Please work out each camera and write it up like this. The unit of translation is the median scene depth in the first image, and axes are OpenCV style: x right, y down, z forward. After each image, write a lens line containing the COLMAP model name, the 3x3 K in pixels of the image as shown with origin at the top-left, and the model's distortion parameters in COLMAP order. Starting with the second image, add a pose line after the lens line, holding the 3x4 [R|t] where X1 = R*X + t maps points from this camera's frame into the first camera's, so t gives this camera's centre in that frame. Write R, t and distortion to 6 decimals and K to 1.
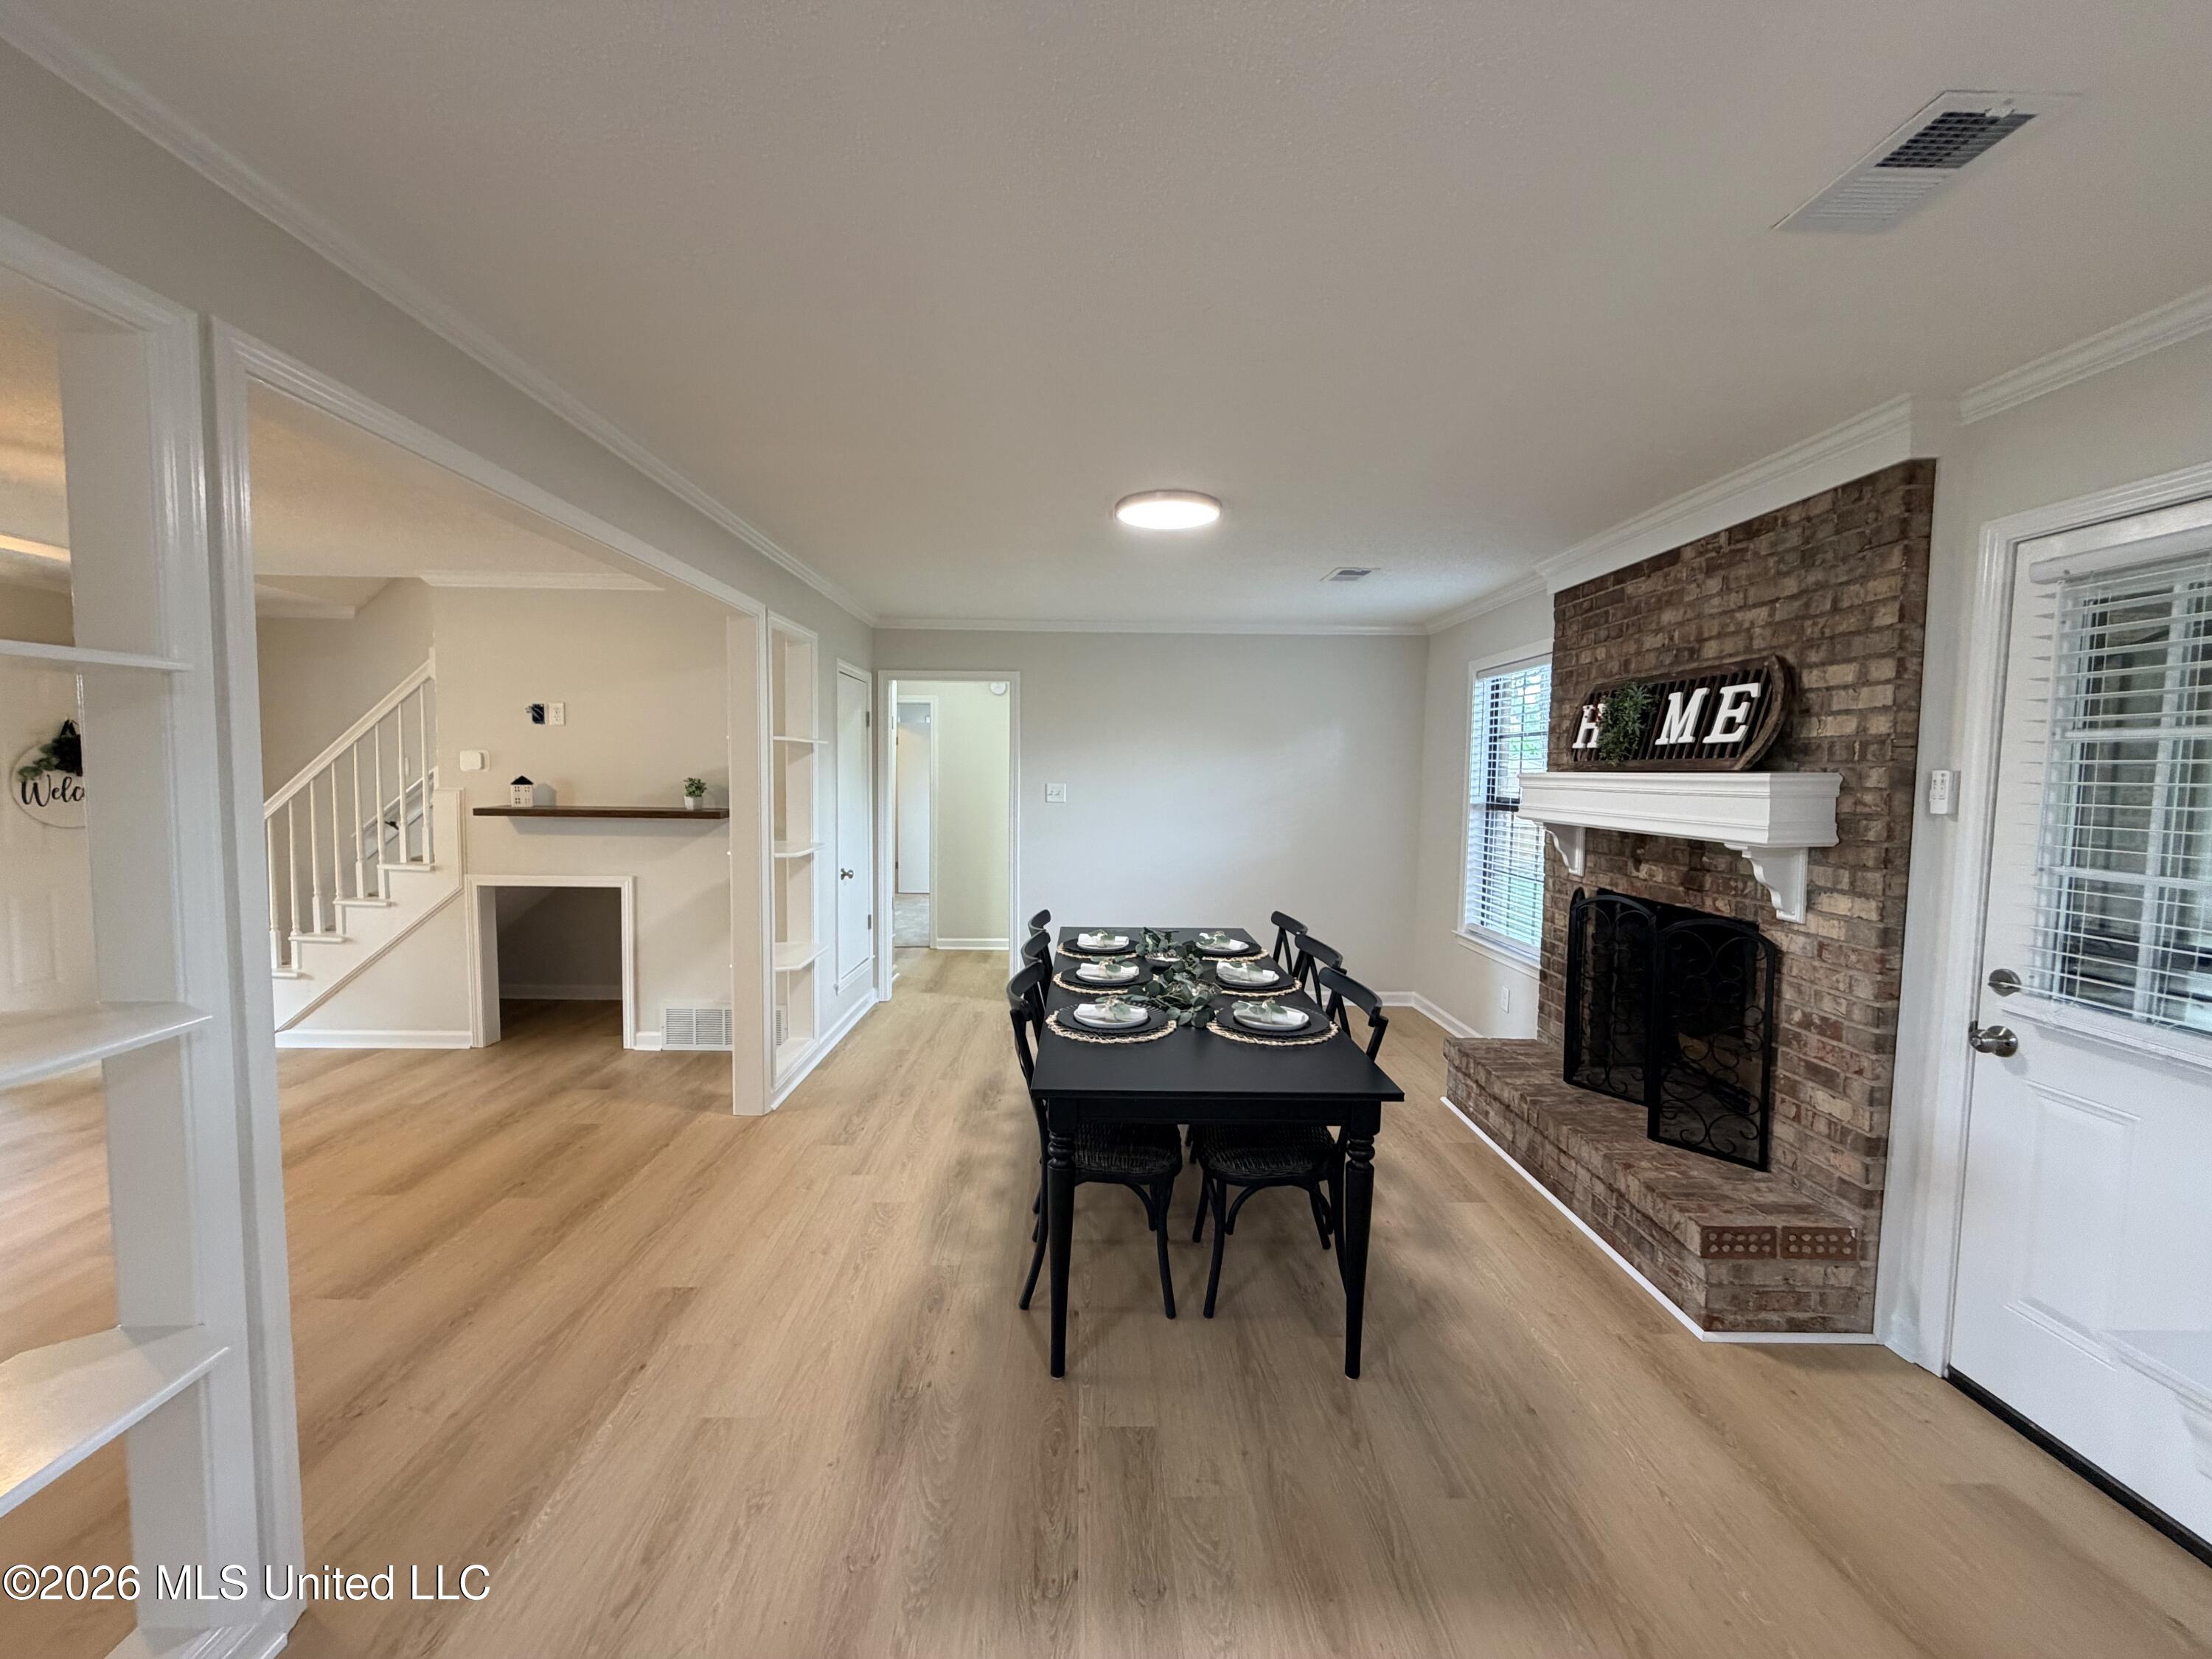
lens RADIAL K [[880.3, 0, 1098.8], [0, 880.3, 824.9], [0, 0, 1]] dist [-0.001483, 0.000317]
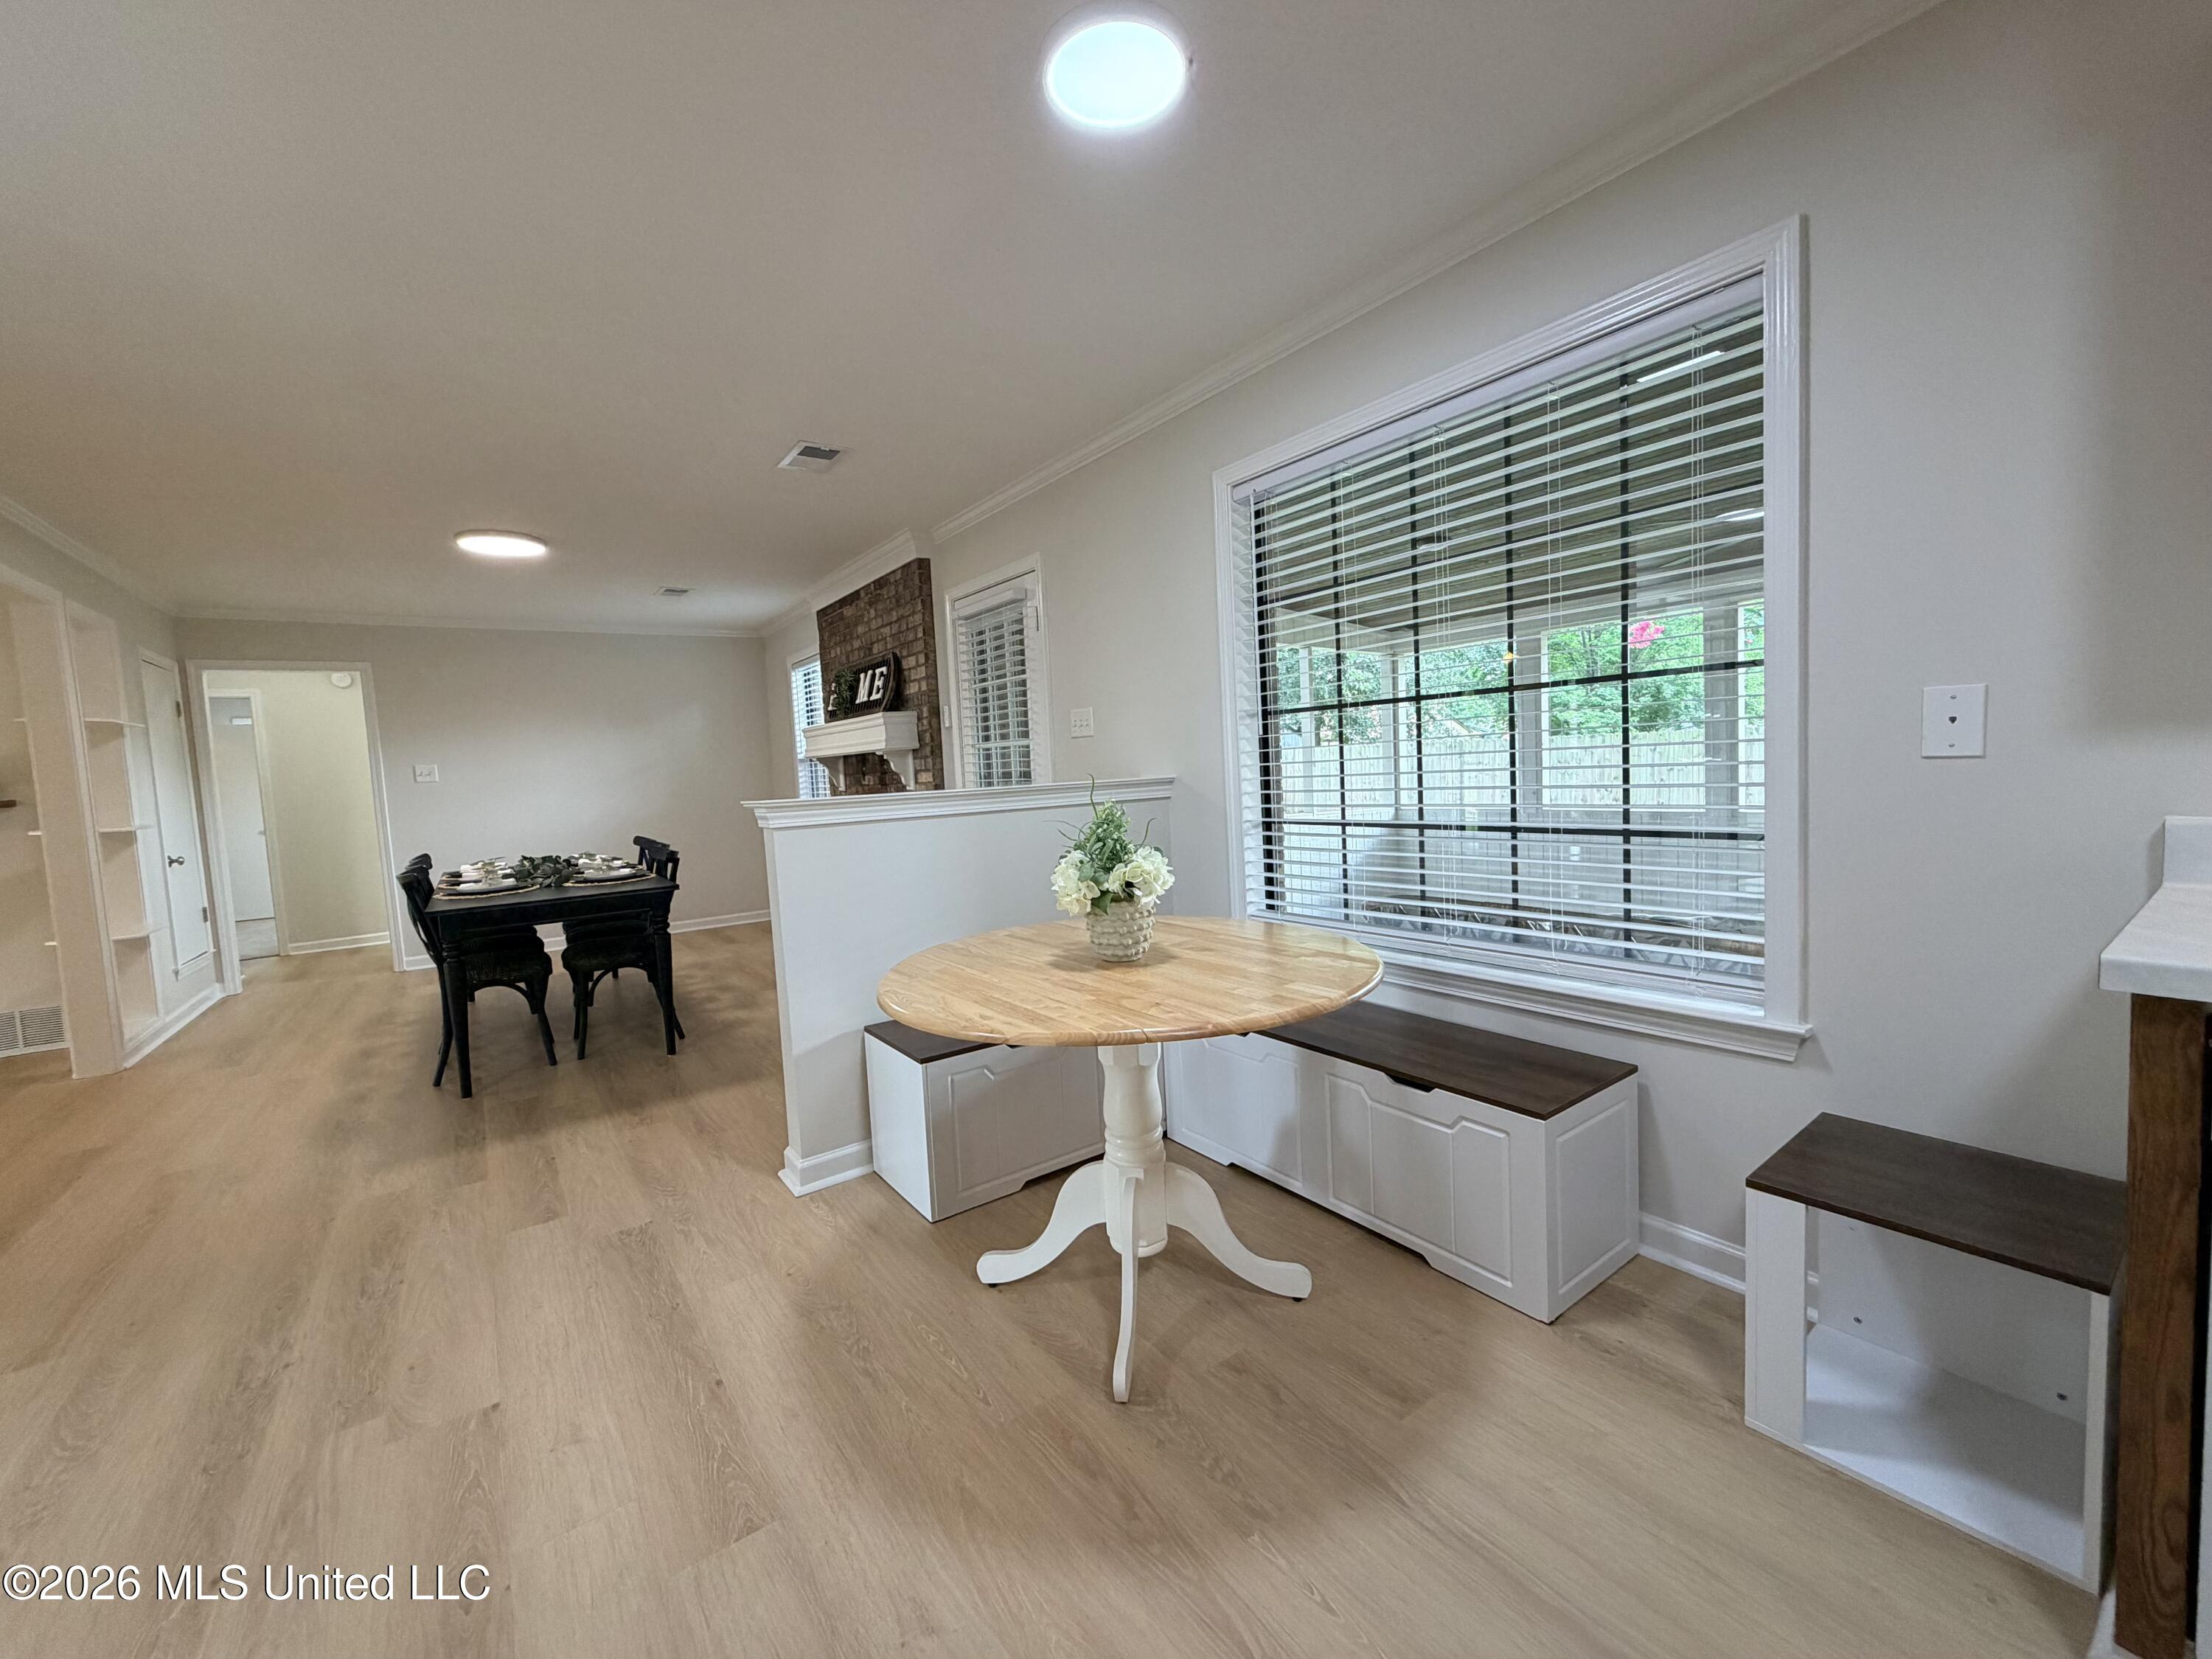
lens RADIAL K [[880.3, 0, 1098.8], [0, 880.3, 824.9], [0, 0, 1]] dist [-0.001483, 0.000317]
pose [[0.821566, -0.093560, 0.562384, 0.029939], [0.096212, 0.995047, 0.024985, 0.145077], [-0.561936, 0.033581, 0.826499, -0.672929]]
